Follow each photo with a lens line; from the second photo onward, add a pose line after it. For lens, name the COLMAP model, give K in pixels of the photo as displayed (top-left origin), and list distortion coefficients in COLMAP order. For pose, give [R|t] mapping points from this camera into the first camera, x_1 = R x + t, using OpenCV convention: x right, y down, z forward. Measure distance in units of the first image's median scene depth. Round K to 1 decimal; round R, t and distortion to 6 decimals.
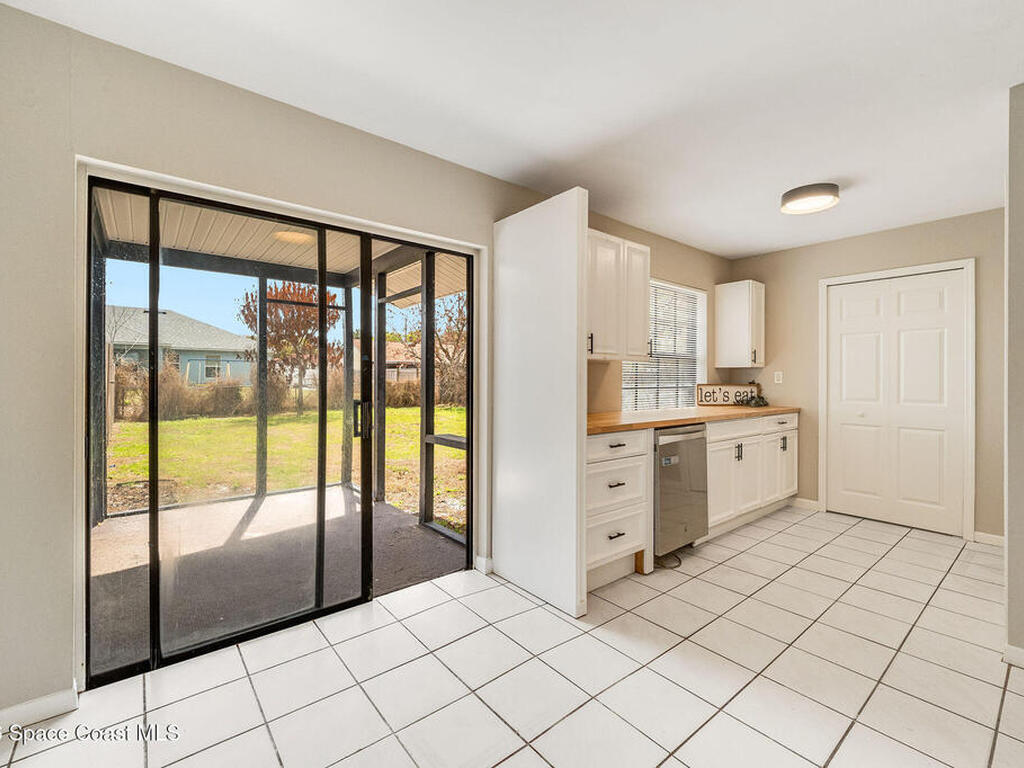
lens RADIAL K [[461.1, 0, 513.1], [0, 461.1, 374.3], [0, 0, 1]] dist [0.004181, 0.001274]
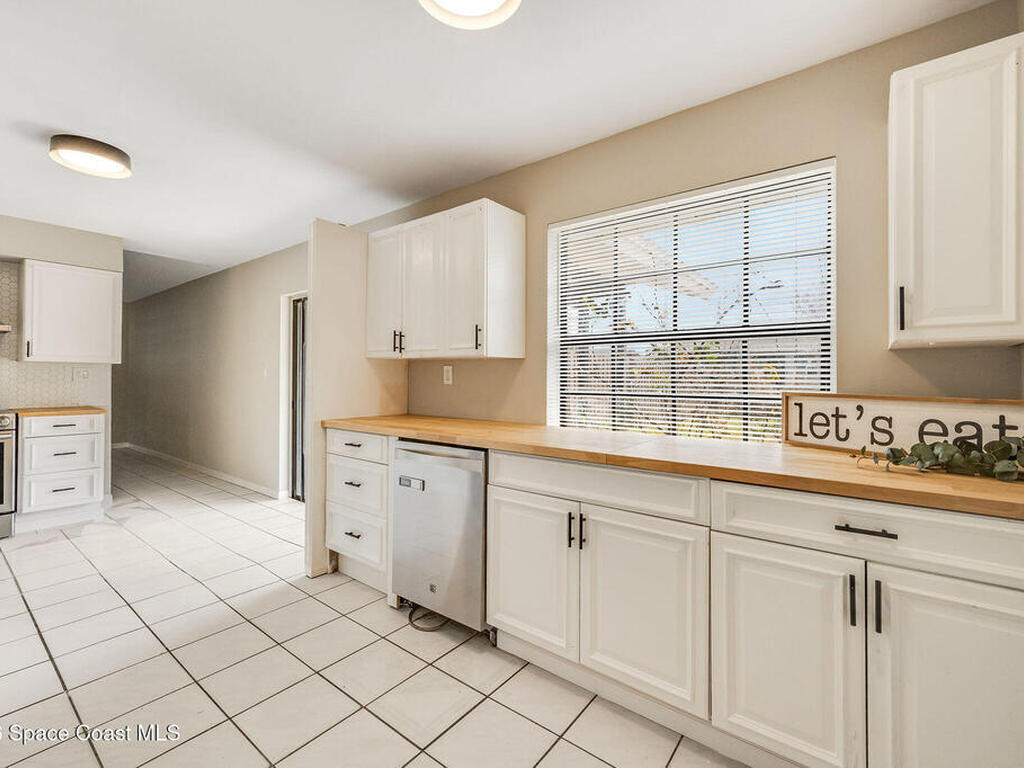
lens RADIAL K [[493.2, 0, 506.5], [0, 493.2, 370.1], [0, 0, 1]] dist [0.001987, 0.000549]
pose [[0.187086, -0.018985, -0.982160, 1.233840], [0.003419, 0.999820, -0.018675, 0.013315], [0.982338, 0.000136, 0.187118, 1.037629]]
